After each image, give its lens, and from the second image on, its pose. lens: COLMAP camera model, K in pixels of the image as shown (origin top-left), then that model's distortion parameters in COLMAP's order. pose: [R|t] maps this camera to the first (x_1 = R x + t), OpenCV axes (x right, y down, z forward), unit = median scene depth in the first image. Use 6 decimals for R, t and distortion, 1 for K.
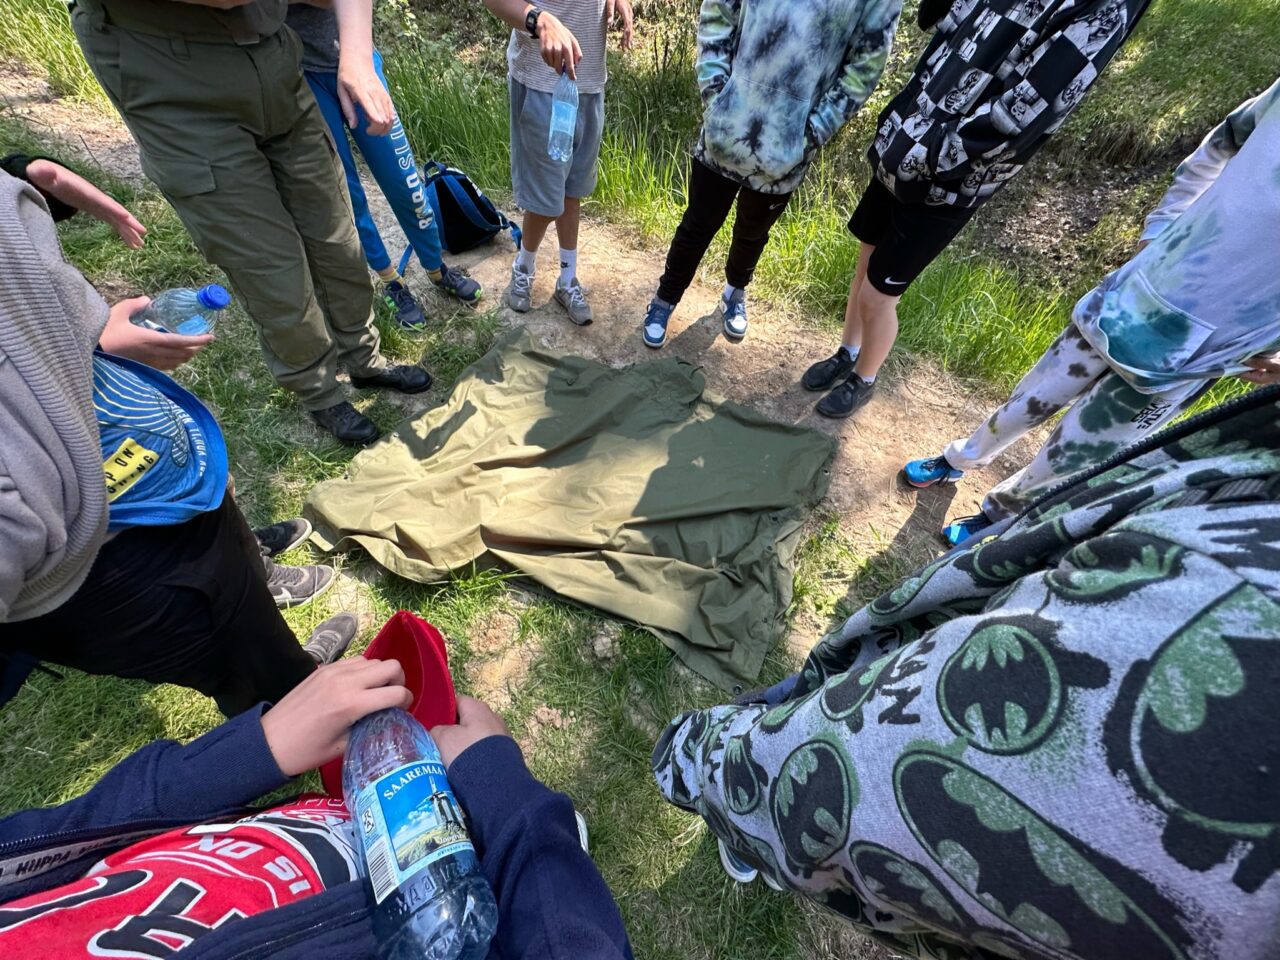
lens RADIAL K [[510.9, 0, 640.0], [0, 510.9, 480.0], [0, 0, 1]] dist [-0.019578, -0.000057]
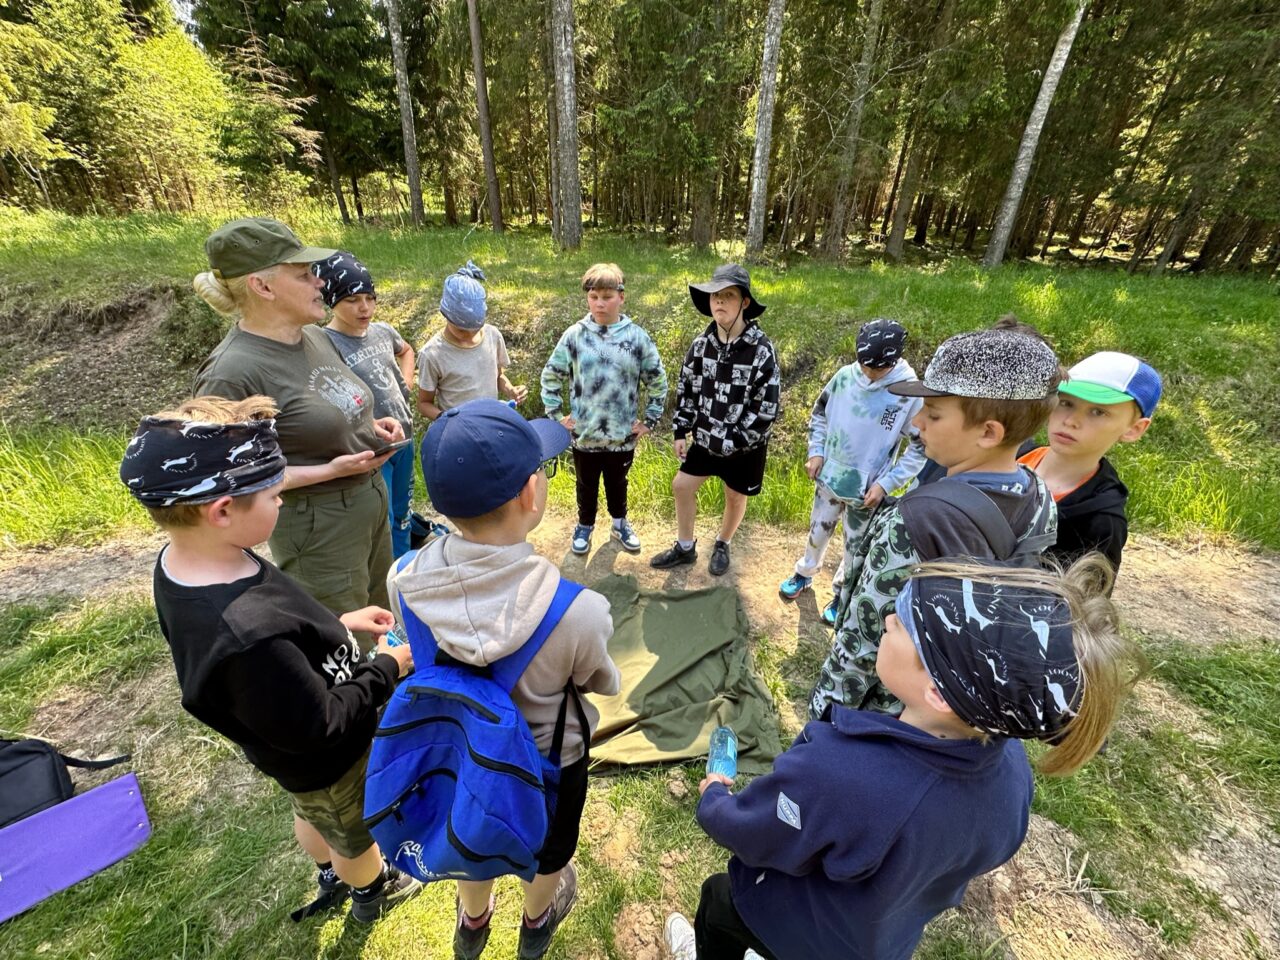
lens RADIAL K [[509.8, 0, 640.0], [0, 509.8, 480.0], [0, 0, 1]] dist [-0.000031, 0.000006]
pose [[0.883432, -0.267305, 0.384832, -0.365642], [0.406131, 0.846435, -0.344391, 0.056147], [-0.233678, 0.460538, 0.856329, -0.370850]]
